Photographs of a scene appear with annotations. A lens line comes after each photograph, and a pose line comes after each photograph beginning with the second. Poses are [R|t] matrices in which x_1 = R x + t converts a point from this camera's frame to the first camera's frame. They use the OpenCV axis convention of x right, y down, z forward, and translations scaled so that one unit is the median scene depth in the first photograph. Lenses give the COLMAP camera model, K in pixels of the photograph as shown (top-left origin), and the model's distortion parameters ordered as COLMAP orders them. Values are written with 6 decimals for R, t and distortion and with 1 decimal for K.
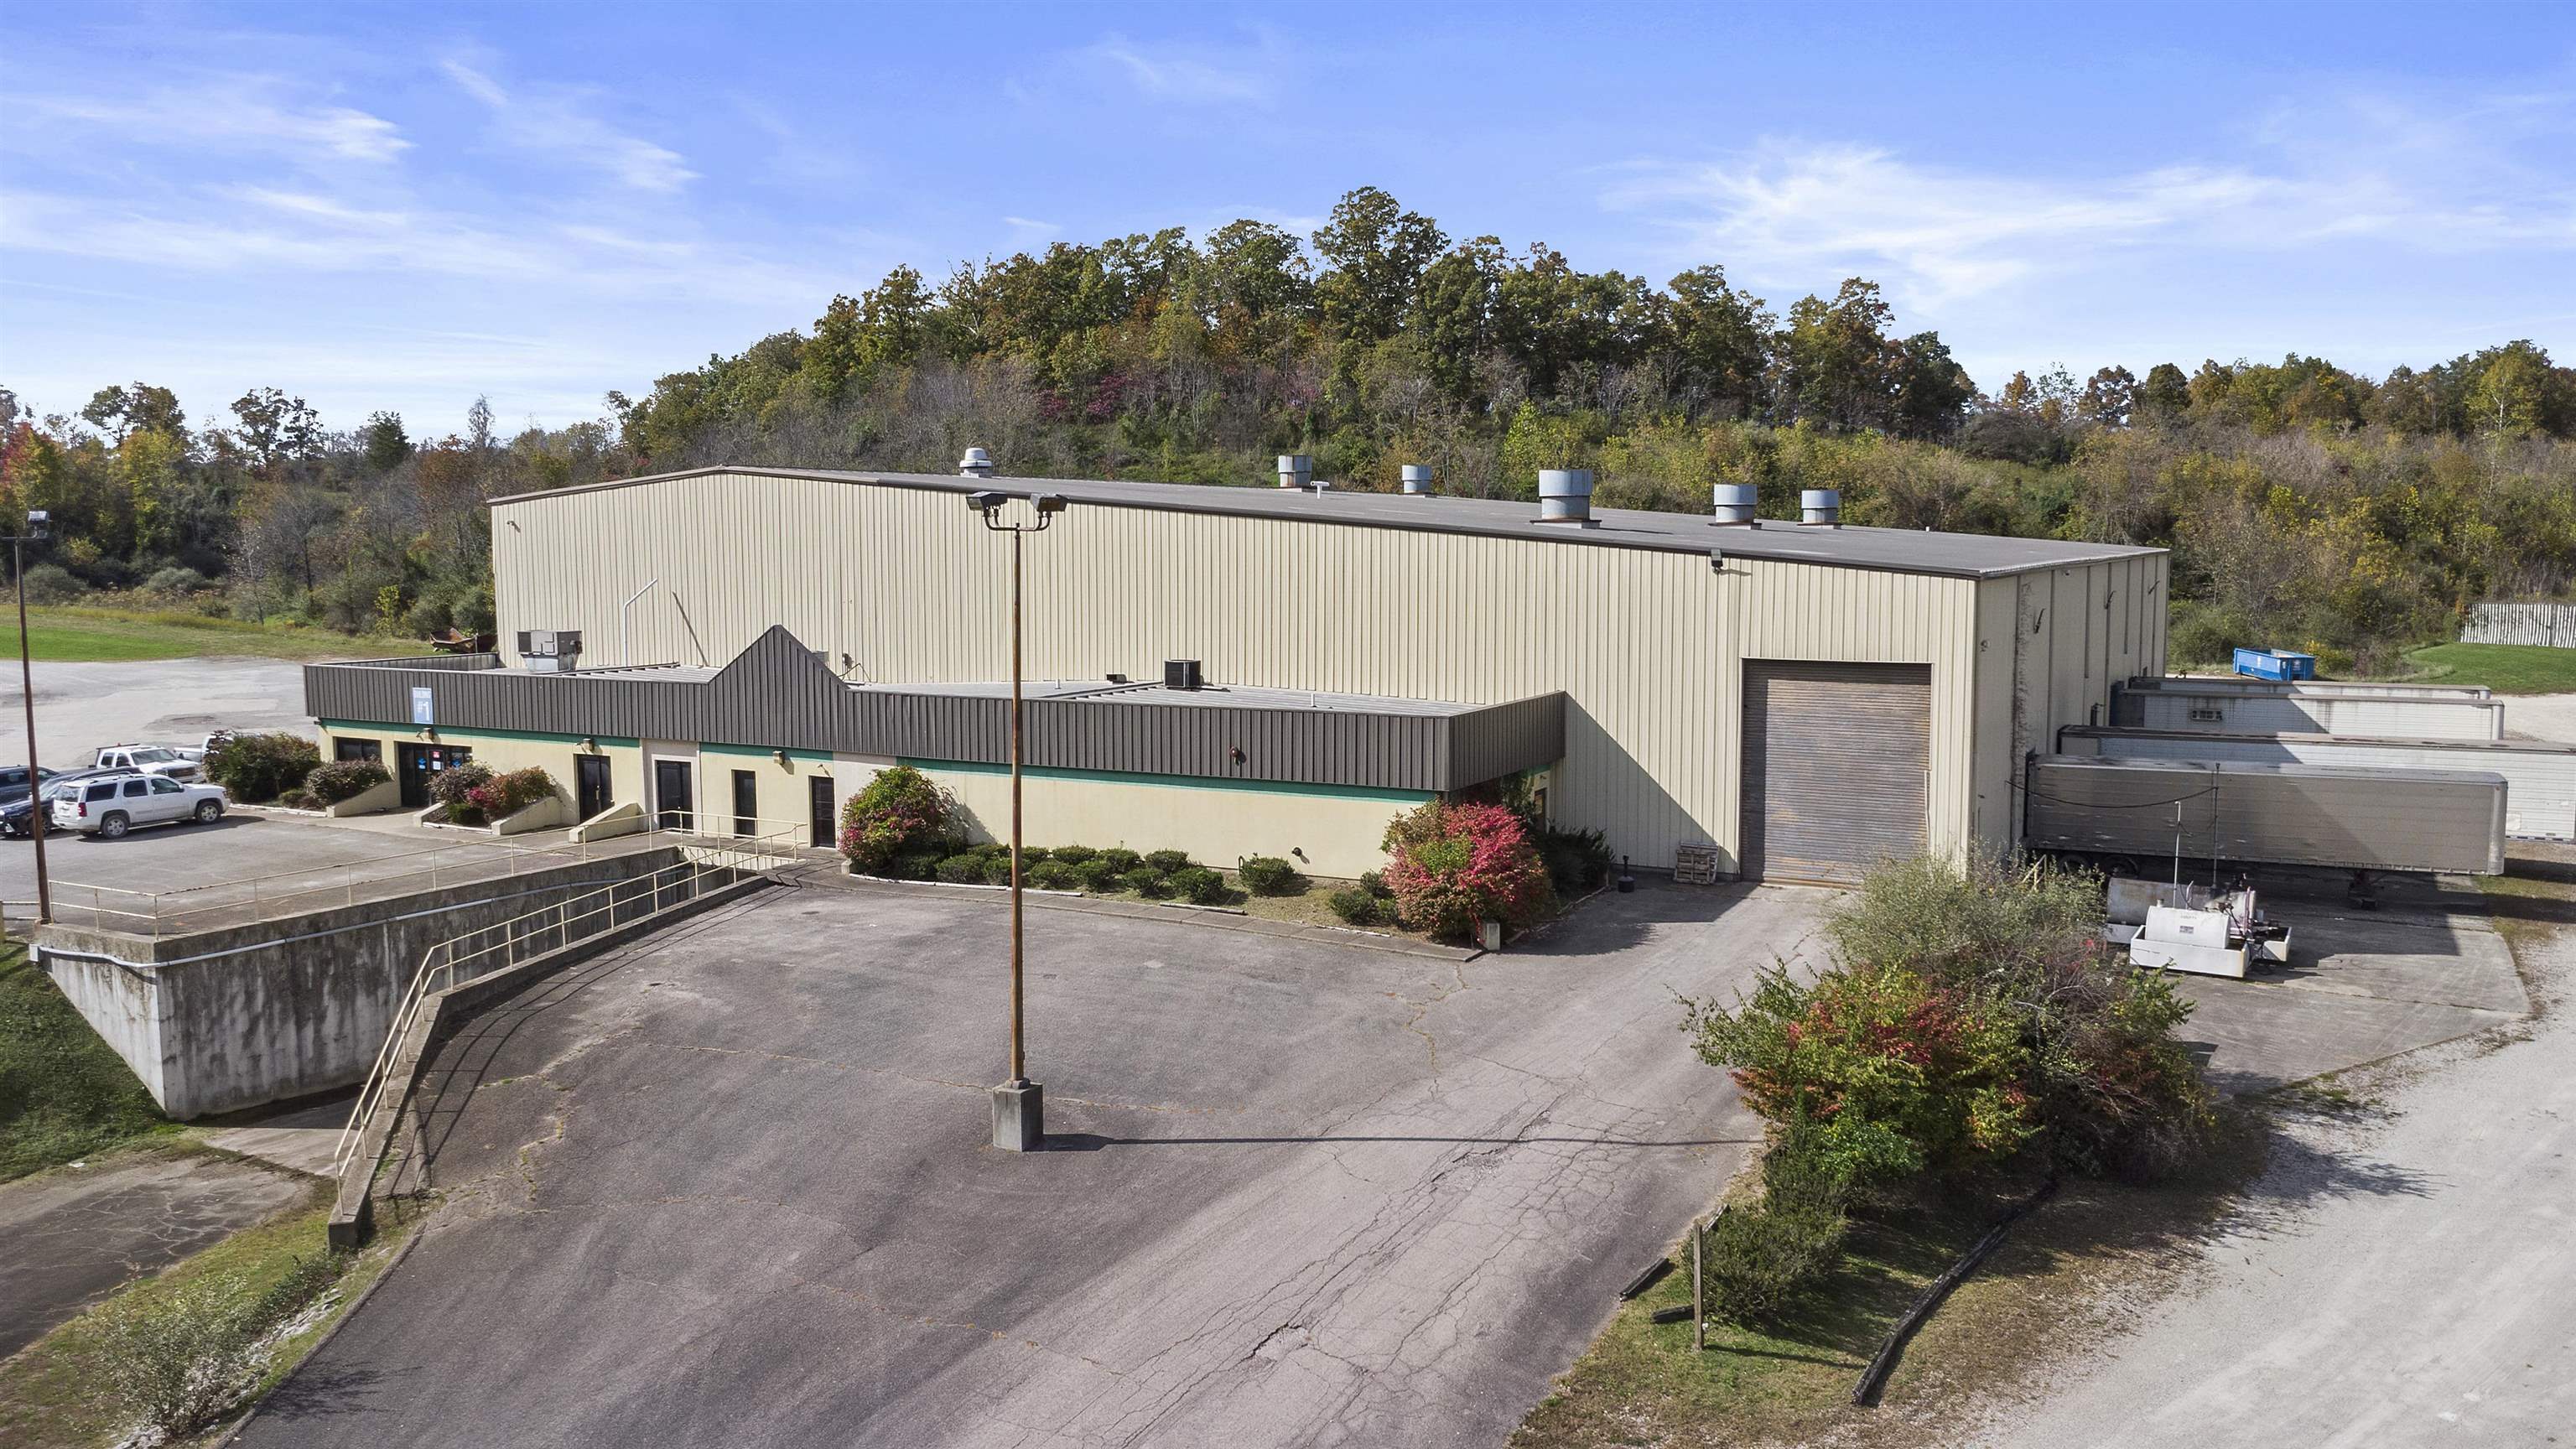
lens RADIAL K [[1878.0, 0, 1282.3], [0, 1878.0, 723.7], [0, 0, 1]] dist [0.040558, -0.064037]
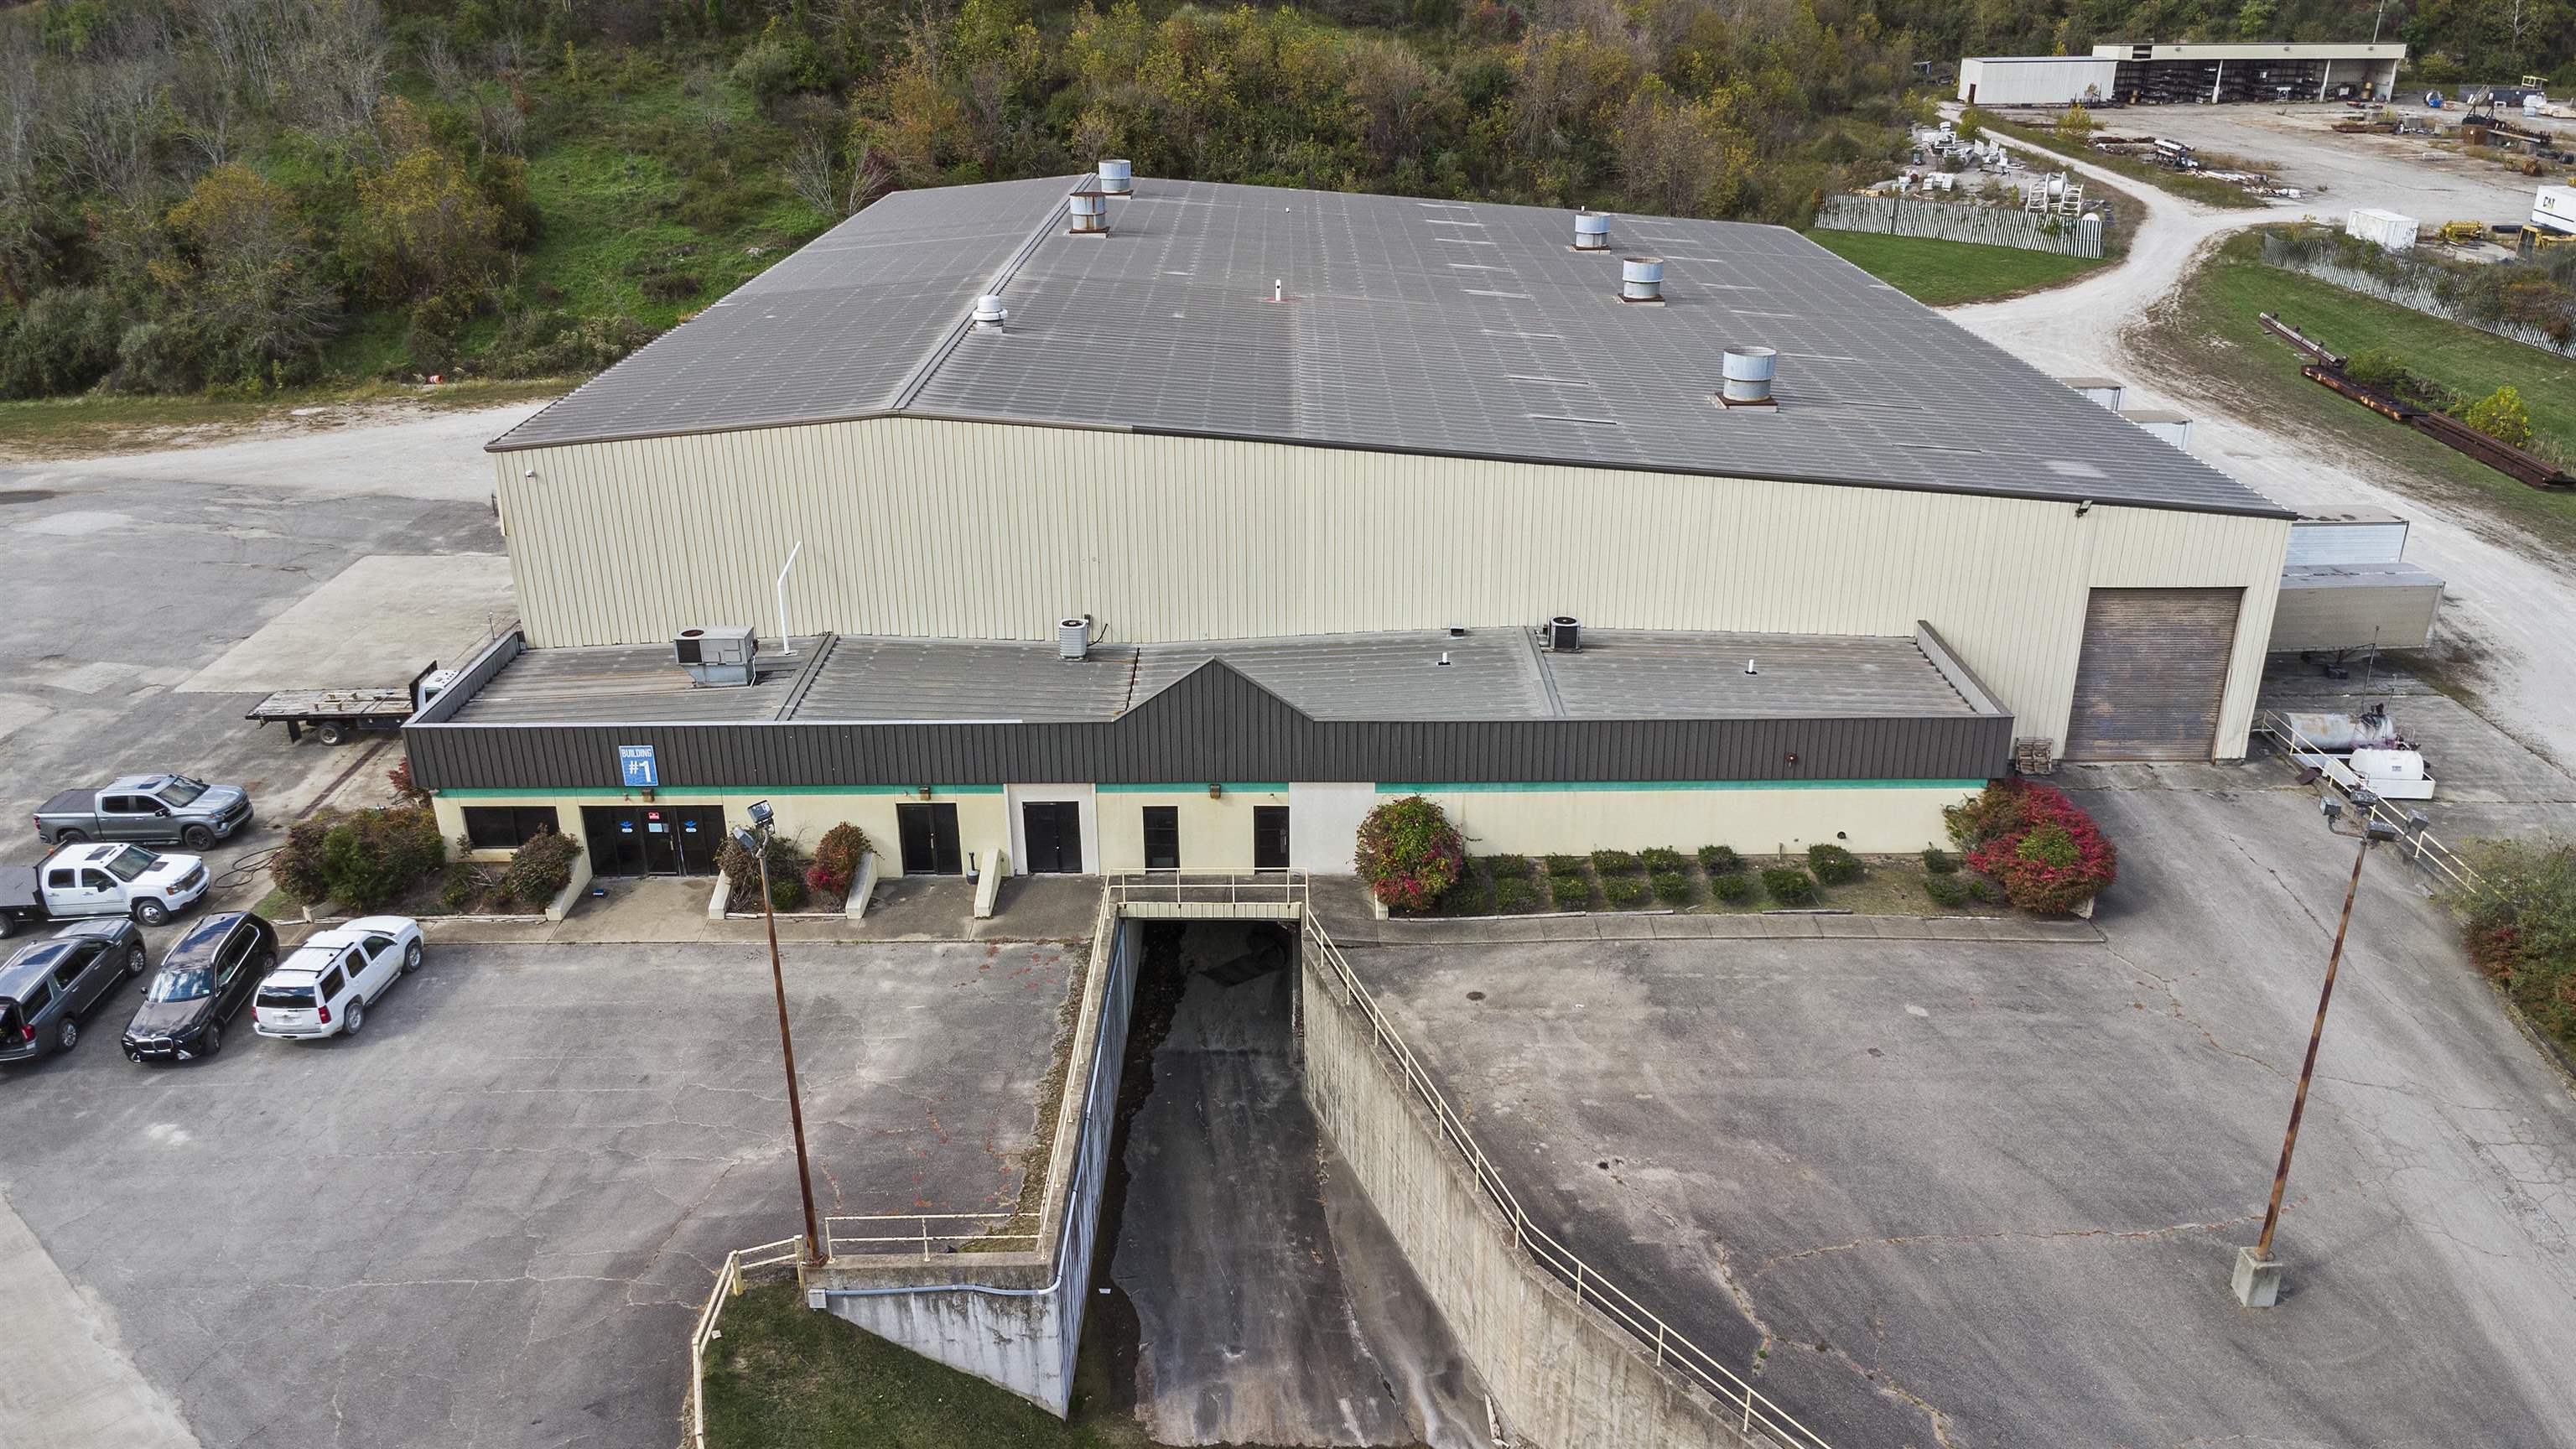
lens RADIAL K [[1878.0, 0, 1282.3], [0, 1878.0, 723.7], [0, 0, 1]] dist [0.040558, -0.064037]
pose [[0.875748, -0.185733, 0.445611, -0.700990], [0.050521, 0.953222, 0.298020, -0.314310], [-0.480118, -0.238477, 0.844165, 0.221724]]
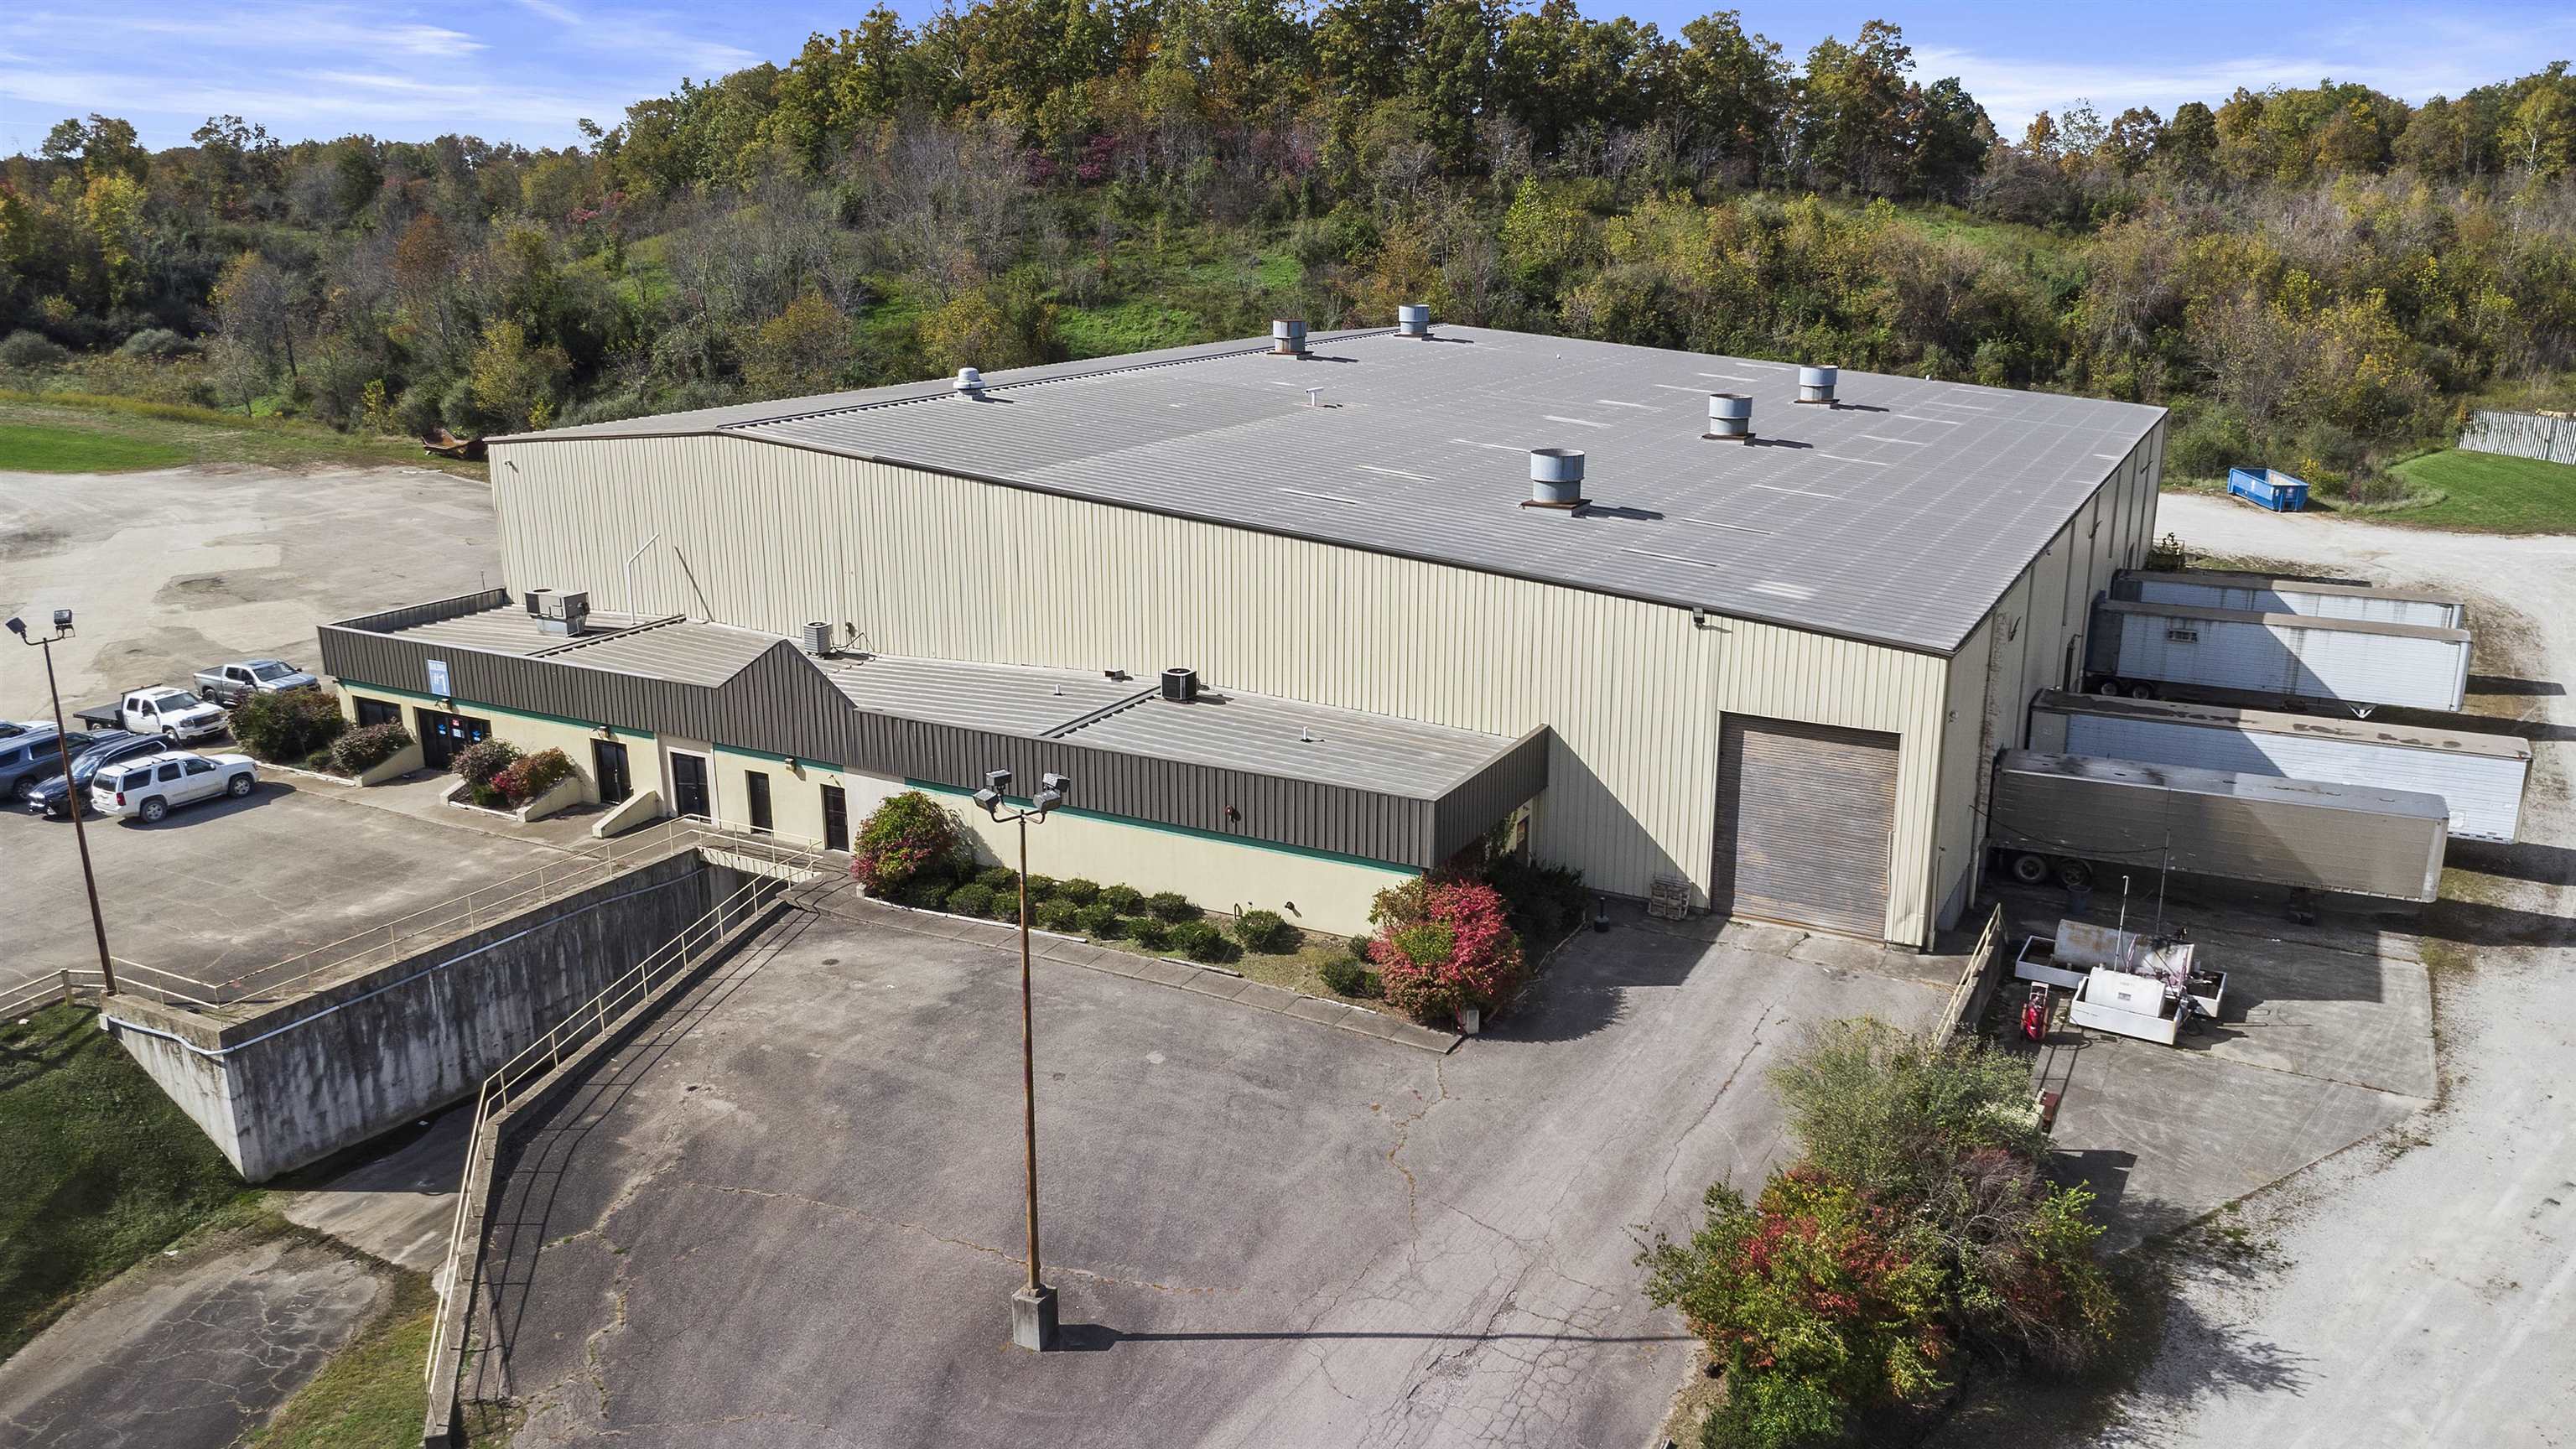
lens RADIAL K [[1878.0, 0, 1282.3], [0, 1878.0, 723.7], [0, 0, 1]] dist [0.040558, -0.064037]
pose [[0.999998, -0.001914, 0.000876, 0.002711], [0.001734, 0.985020, 0.172432, -0.197688], [-0.001193, -0.172431, 0.985021, -0.019215]]
